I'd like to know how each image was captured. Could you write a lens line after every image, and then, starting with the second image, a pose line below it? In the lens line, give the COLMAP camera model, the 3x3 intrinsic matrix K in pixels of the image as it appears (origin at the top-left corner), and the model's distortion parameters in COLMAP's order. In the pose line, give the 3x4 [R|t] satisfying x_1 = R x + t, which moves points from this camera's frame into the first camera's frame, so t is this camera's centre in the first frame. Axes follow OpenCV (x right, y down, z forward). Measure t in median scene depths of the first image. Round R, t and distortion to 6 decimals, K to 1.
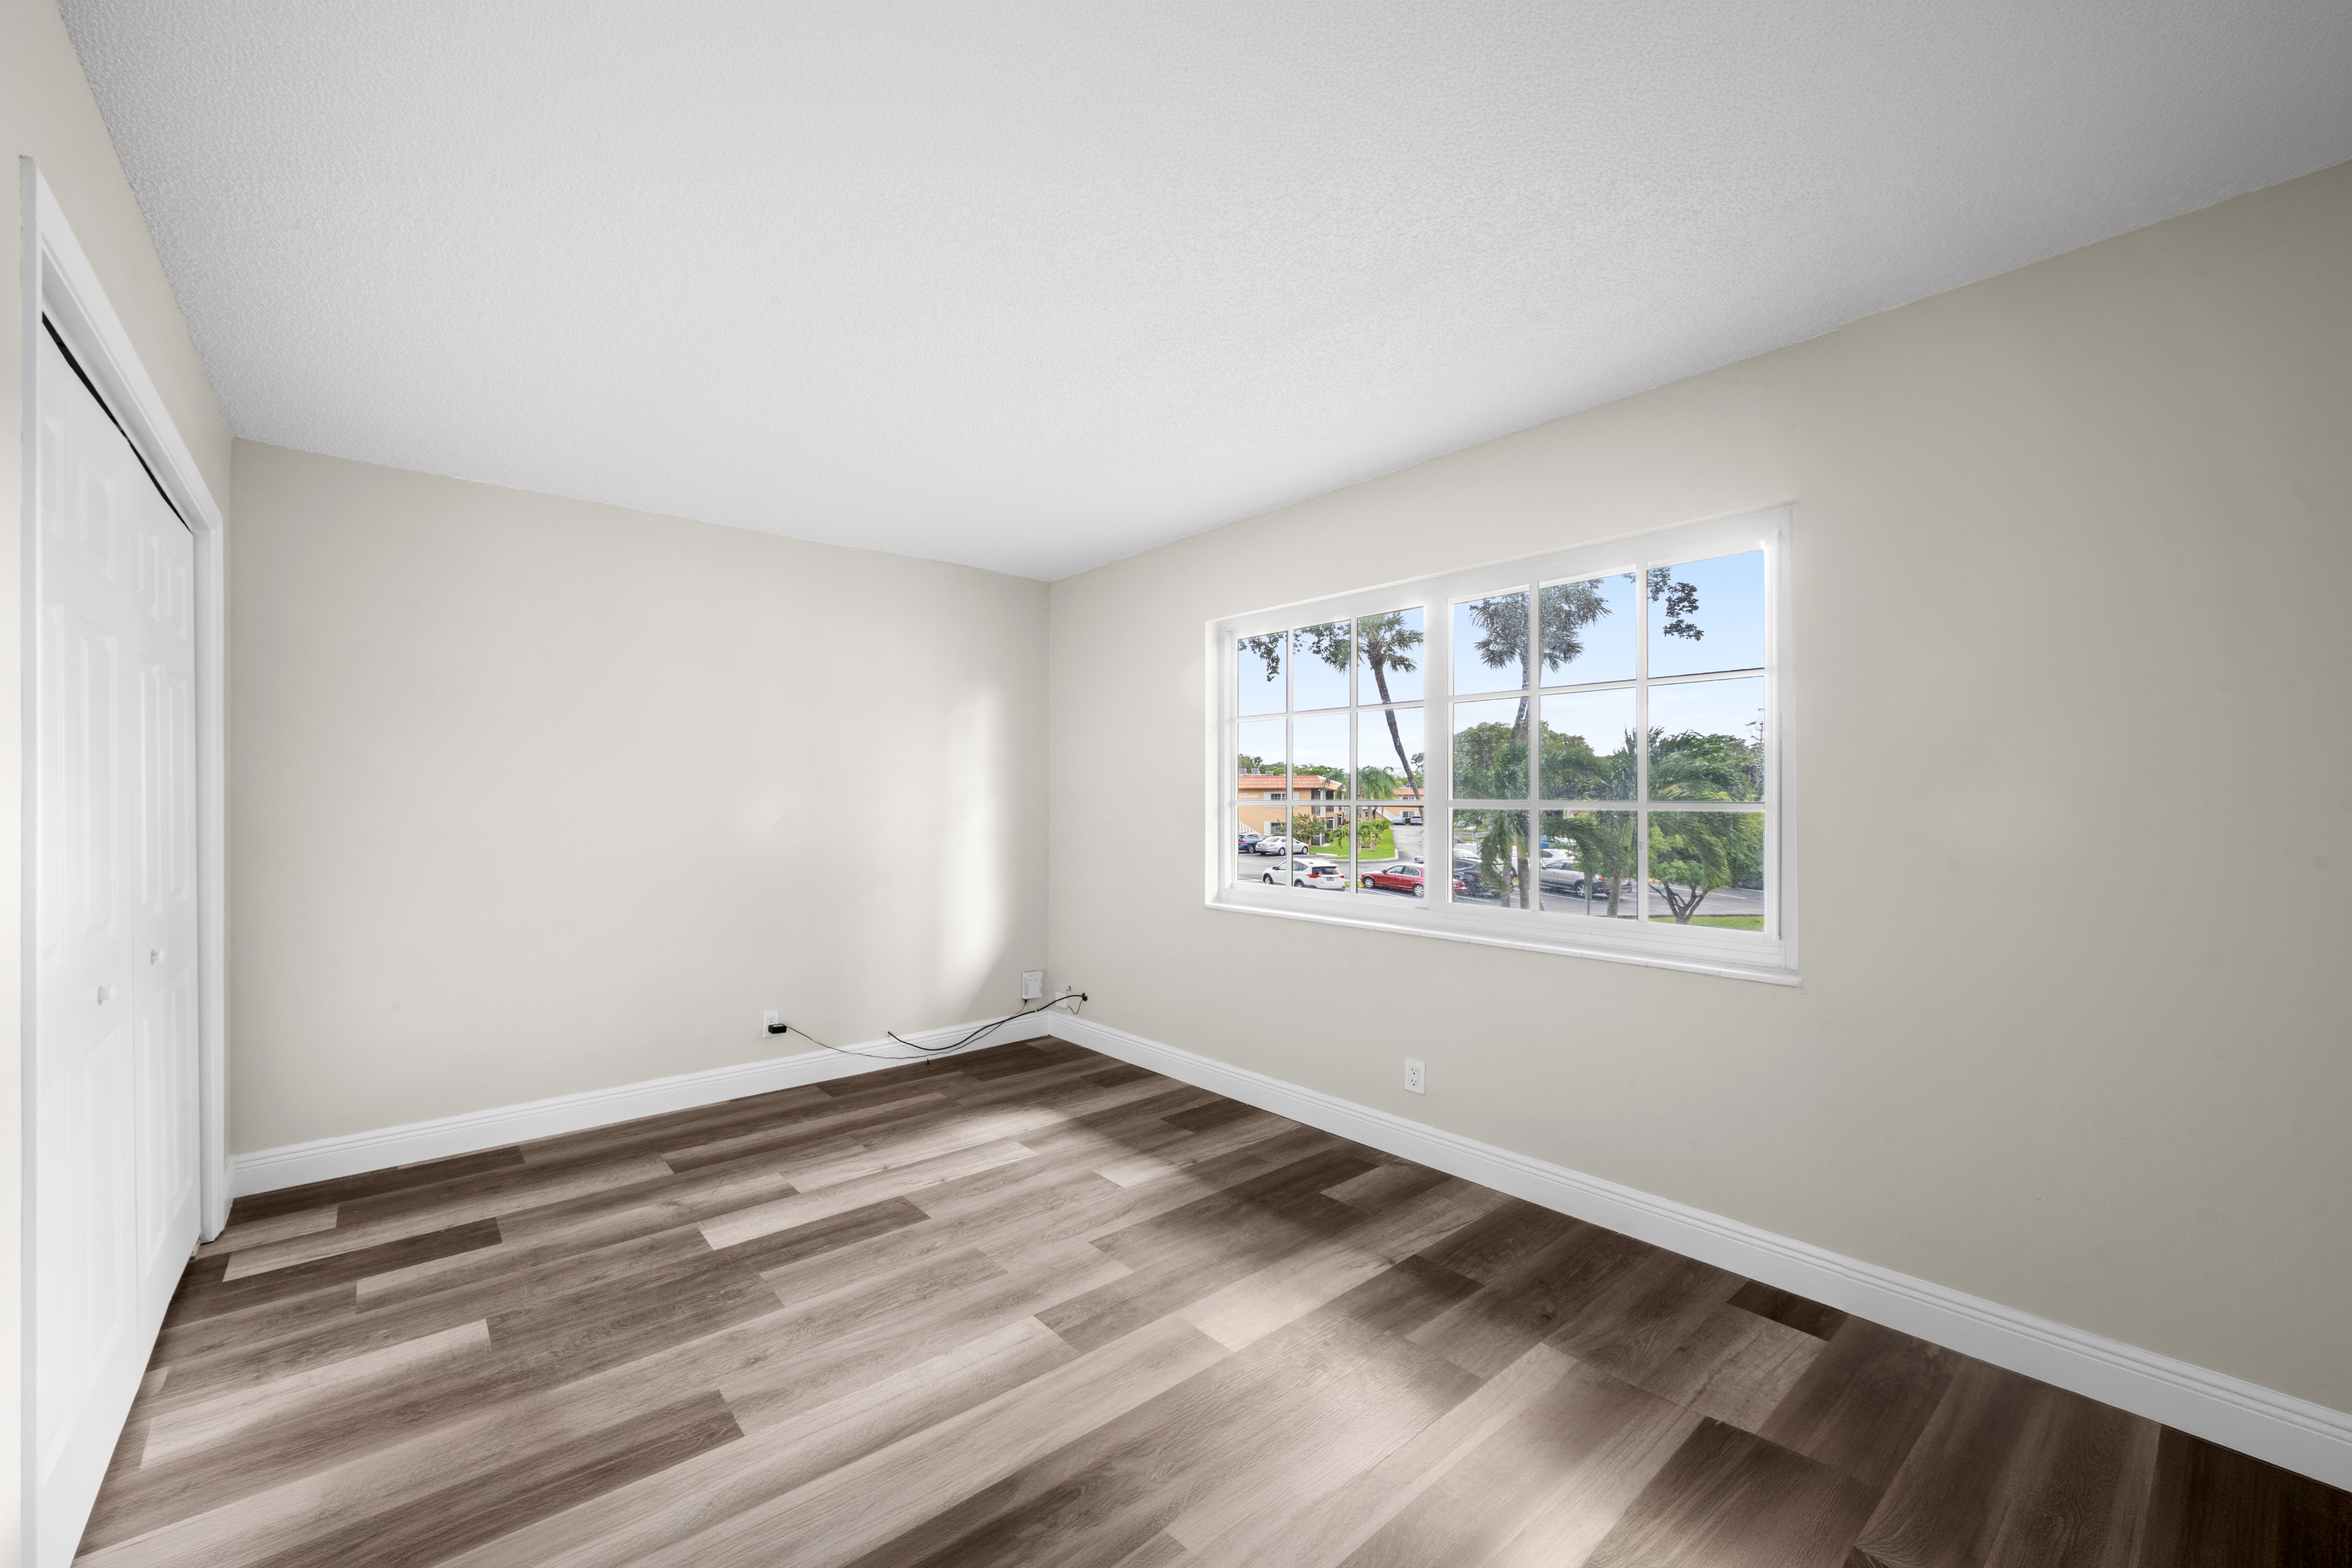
lens RADIAL K [[1087.5, 0, 1176.0], [0, 1087.5, 784.0], [0, 0, 1]] dist [-0.001237, -0.000244]
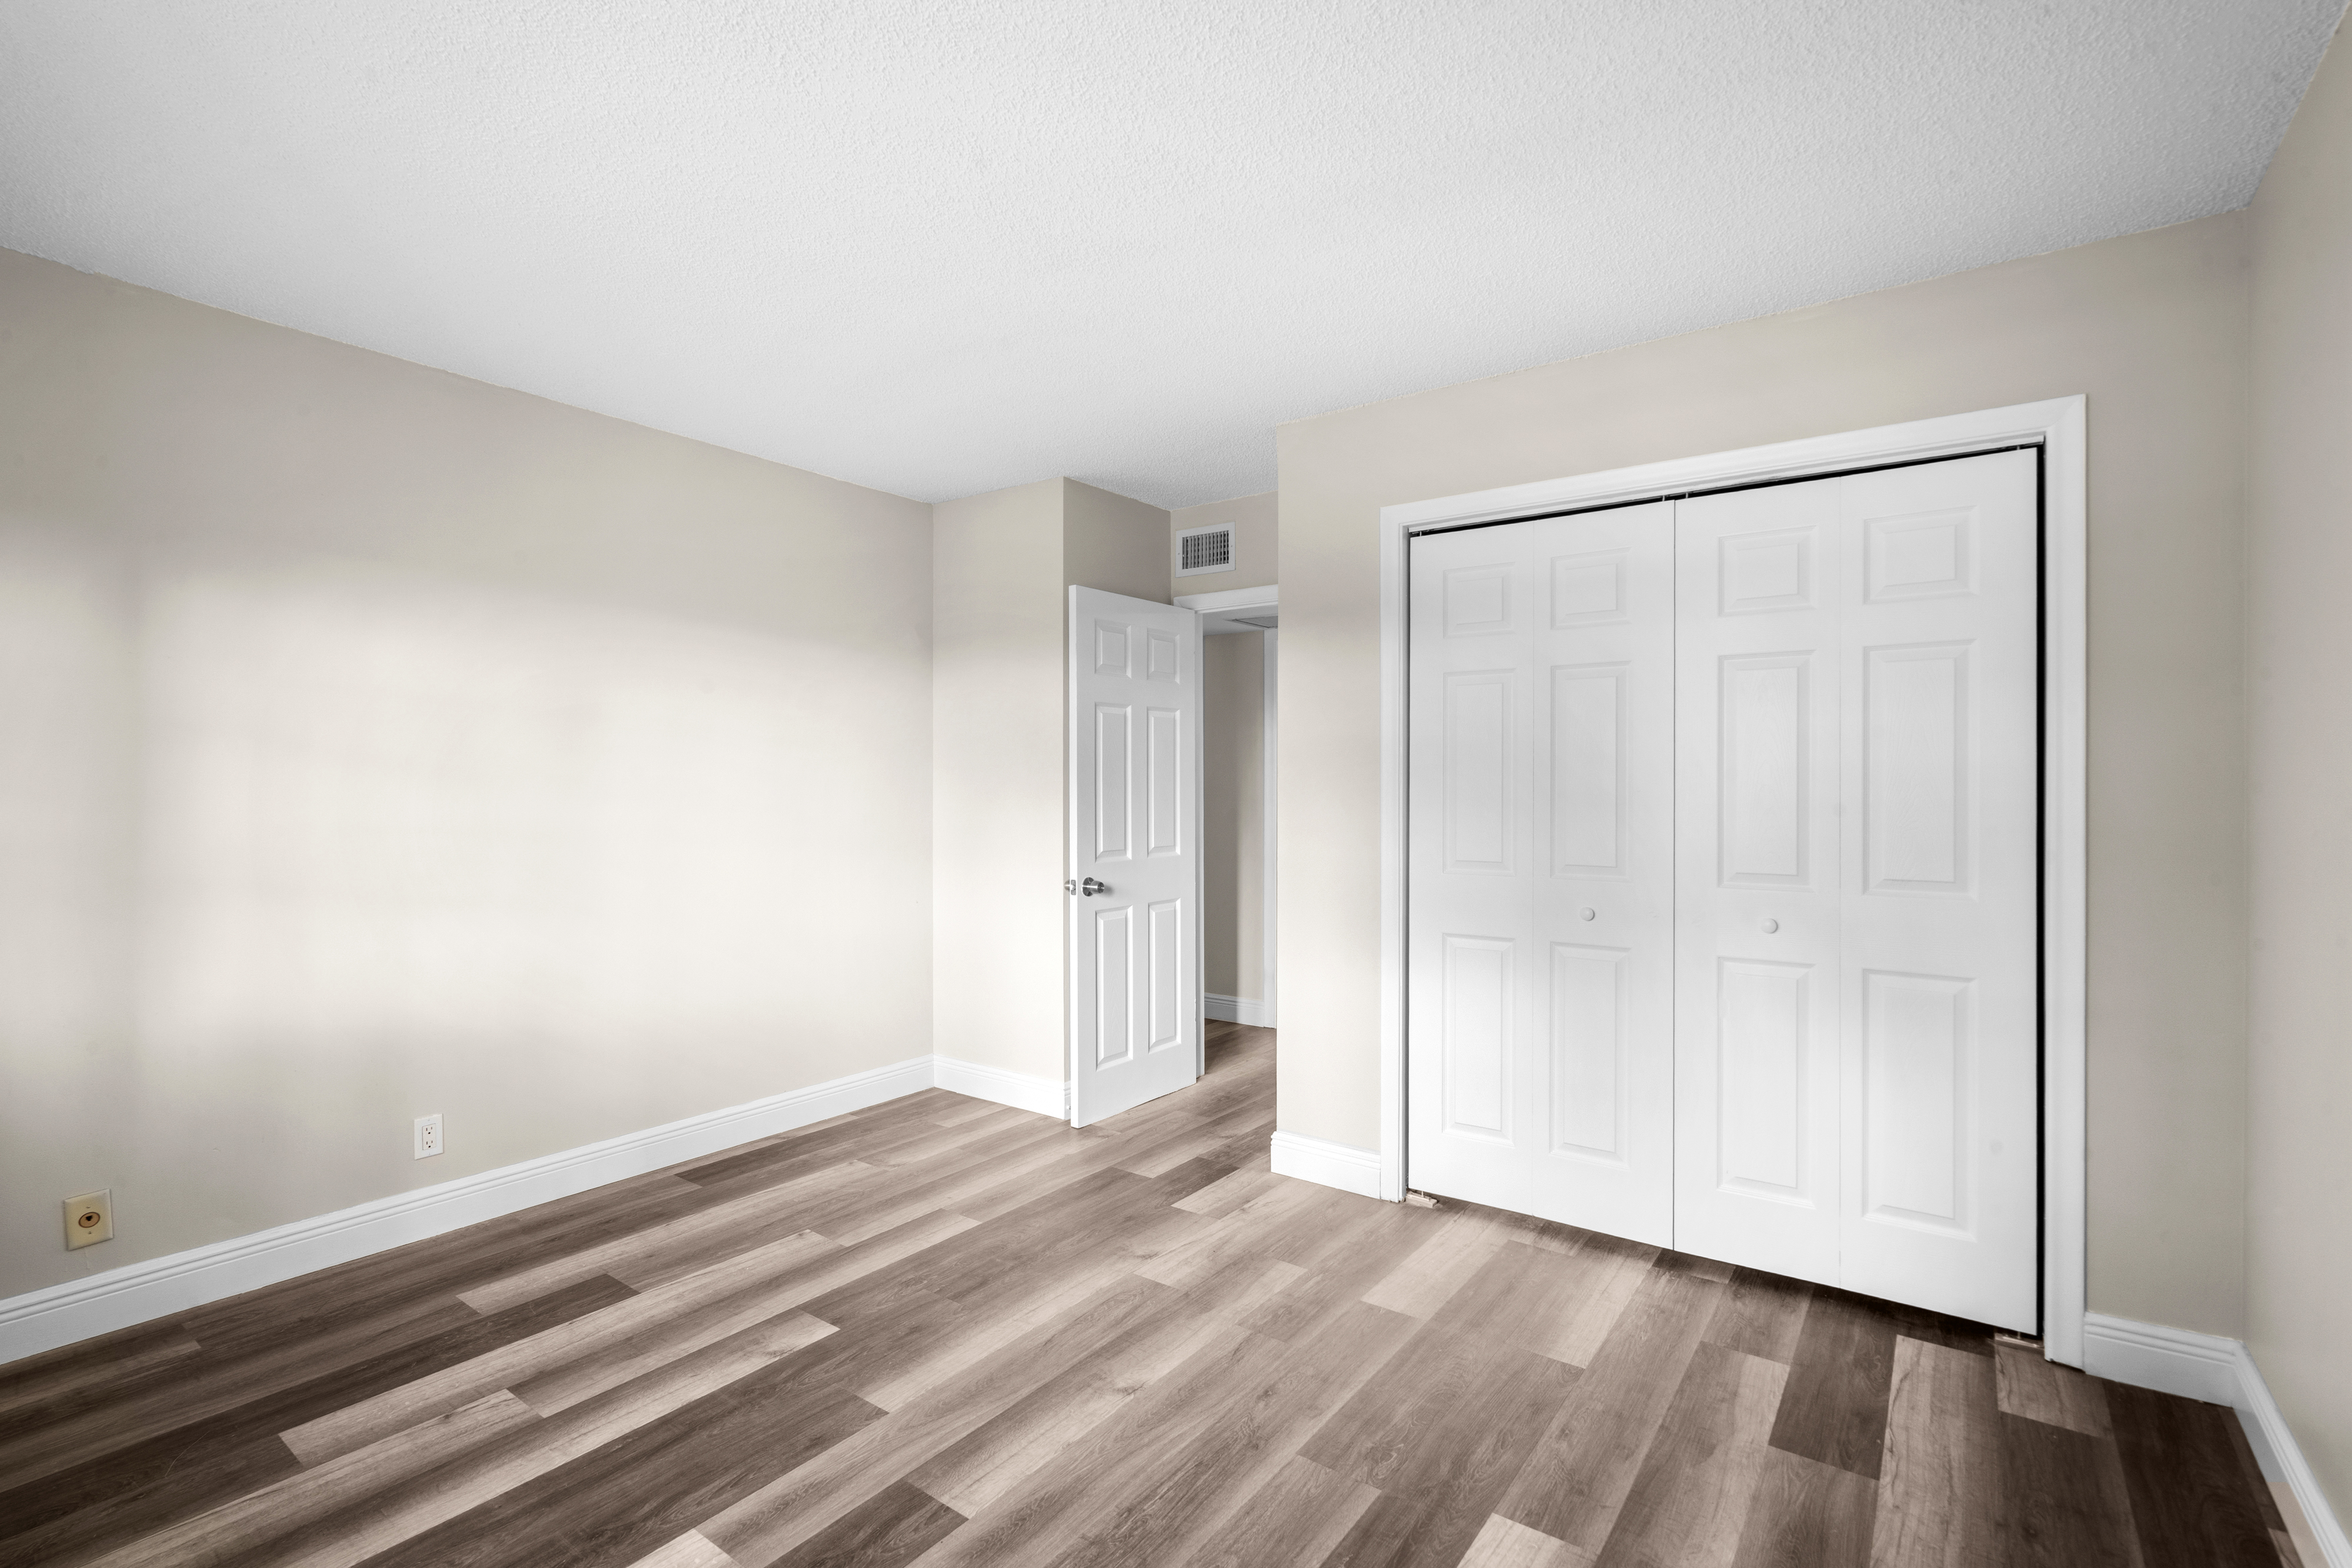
lens RADIAL K [[1087.5, 0, 1176.0], [0, 1087.5, 784.0], [0, 0, 1]] dist [-0.001237, -0.000244]
pose [[-0.994629, 0.000057, -0.103501, -0.196411], [0.000250, 0.999998, -0.001846, 0.012089], [0.103501, -0.001862, -0.994628, 1.755266]]
